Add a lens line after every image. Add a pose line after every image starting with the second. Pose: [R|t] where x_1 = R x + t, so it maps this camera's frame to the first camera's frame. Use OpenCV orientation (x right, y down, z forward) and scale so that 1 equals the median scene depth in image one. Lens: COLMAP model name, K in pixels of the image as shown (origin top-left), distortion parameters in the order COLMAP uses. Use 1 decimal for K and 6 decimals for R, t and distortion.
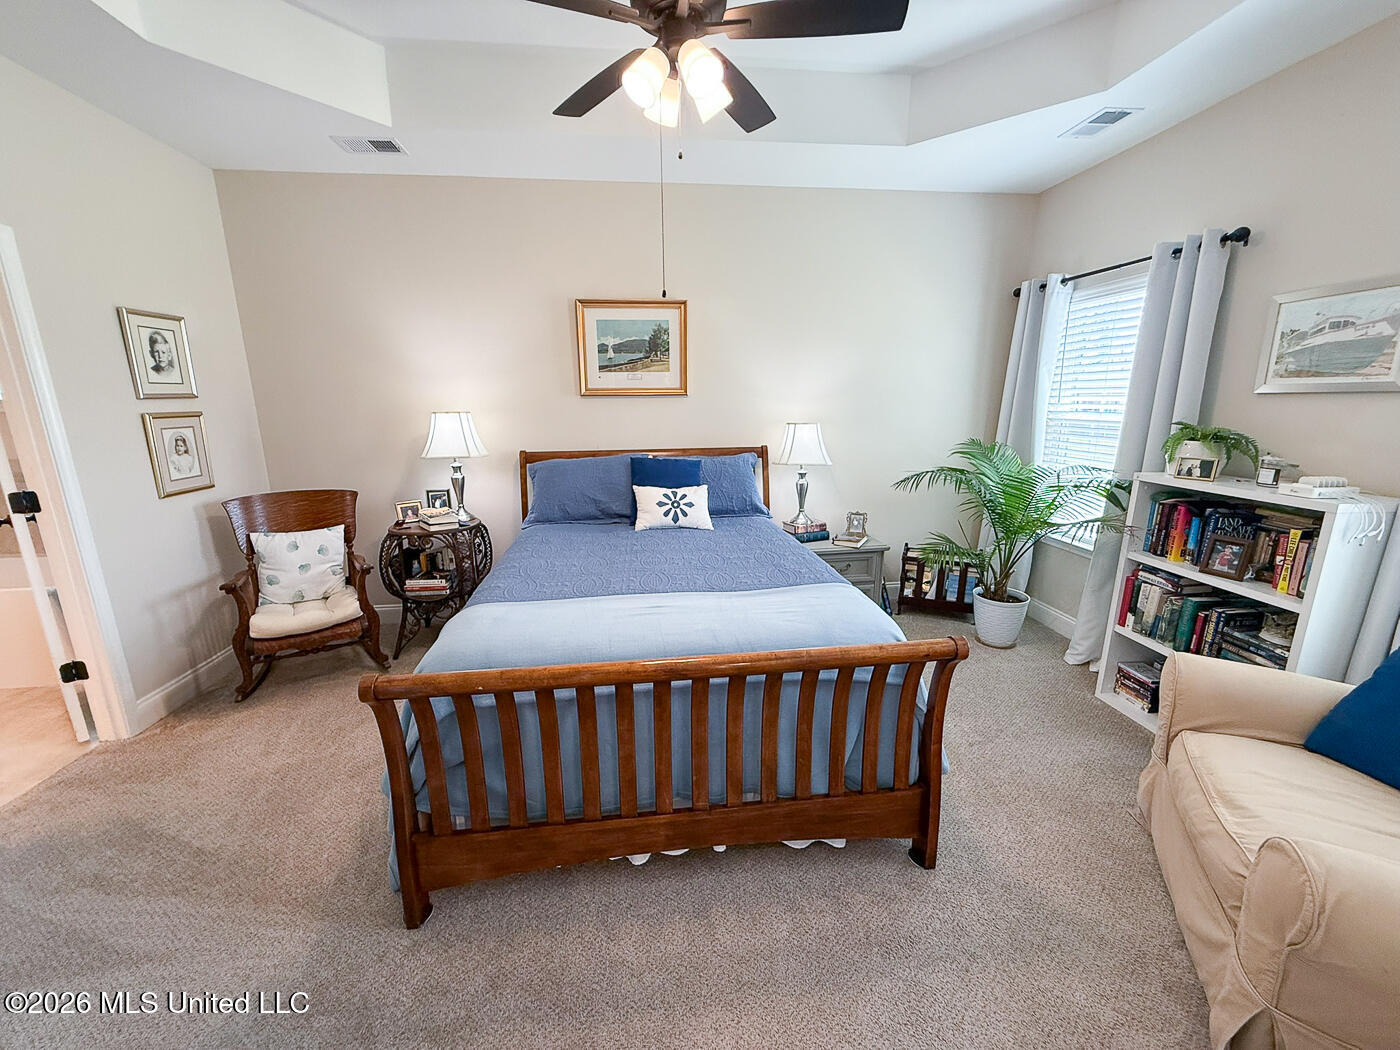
lens RADIAL K [[558.0, 0, 701.8], [0, 558.0, 526.1], [0, 0, 1]] dist [0.000606, -0.000038]
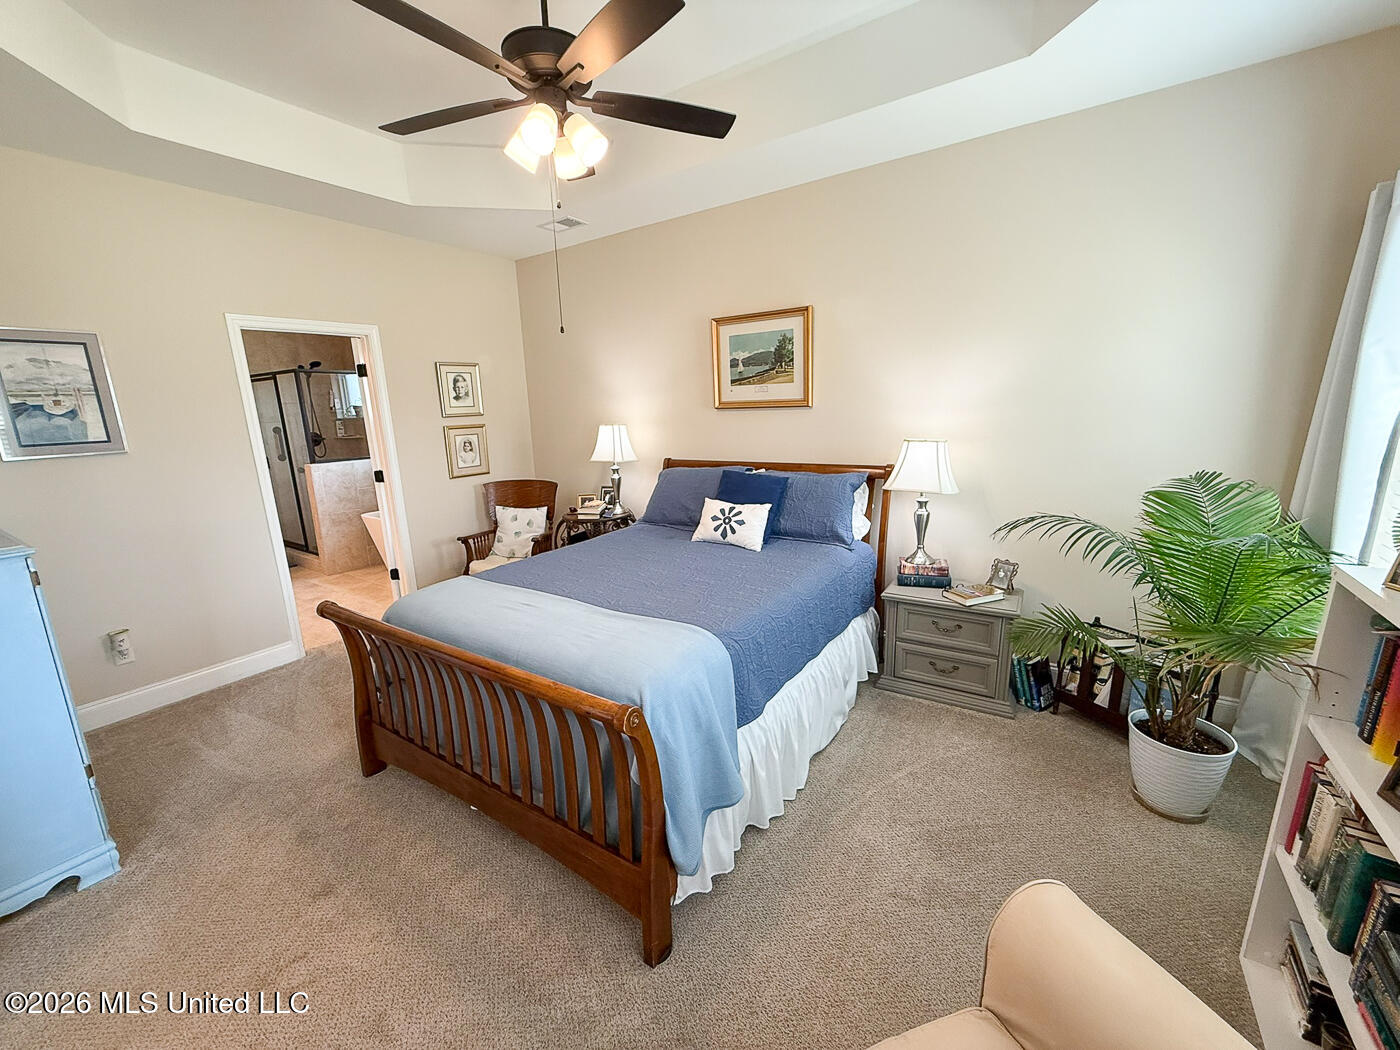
lens RADIAL K [[558.0, 0, 697.1], [0, 558.0, 527.7], [0, 0, 1]] dist [0.000606, -0.000038]
pose [[0.758083, 0.125967, -0.639877, 0.543128], [-0.122559, 0.991204, 0.049930, -0.068217], [0.640539, 0.040571, 0.766853, 0.202294]]
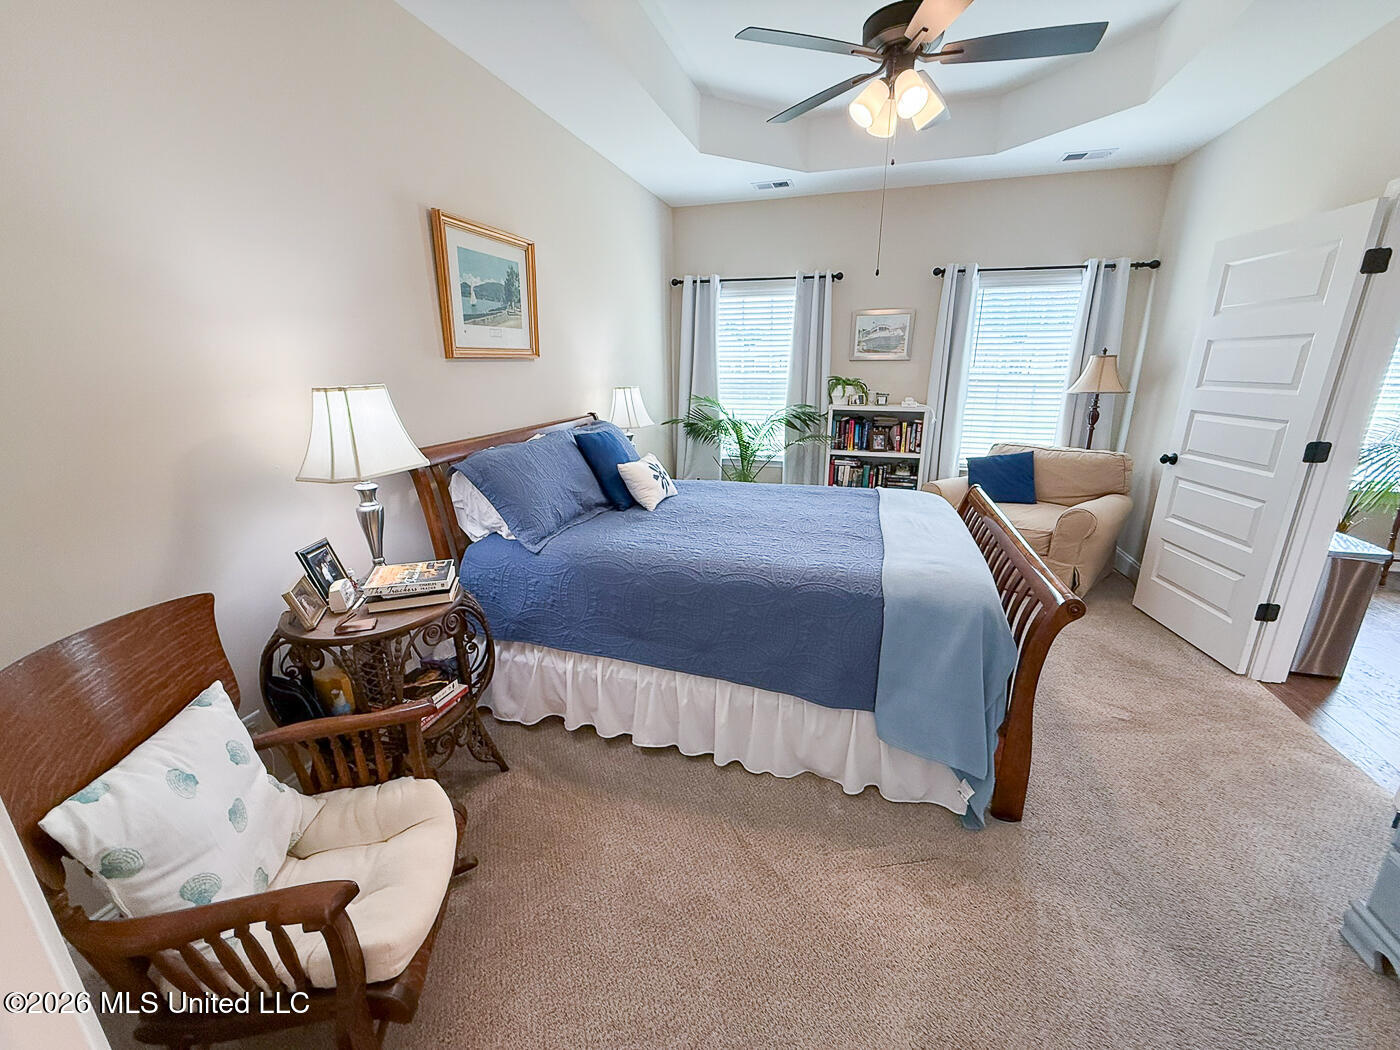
lens RADIAL K [[558.0, 0, 703.9], [0, 558.0, 527.7], [0, 0, 1]] dist [0.000606, -0.000038]
pose [[0.392356, -0.257098, 0.883152, -0.873498], [0.208943, 0.959954, 0.186630, -0.114683], [-0.895767, 0.111304, 0.430363, 0.533132]]
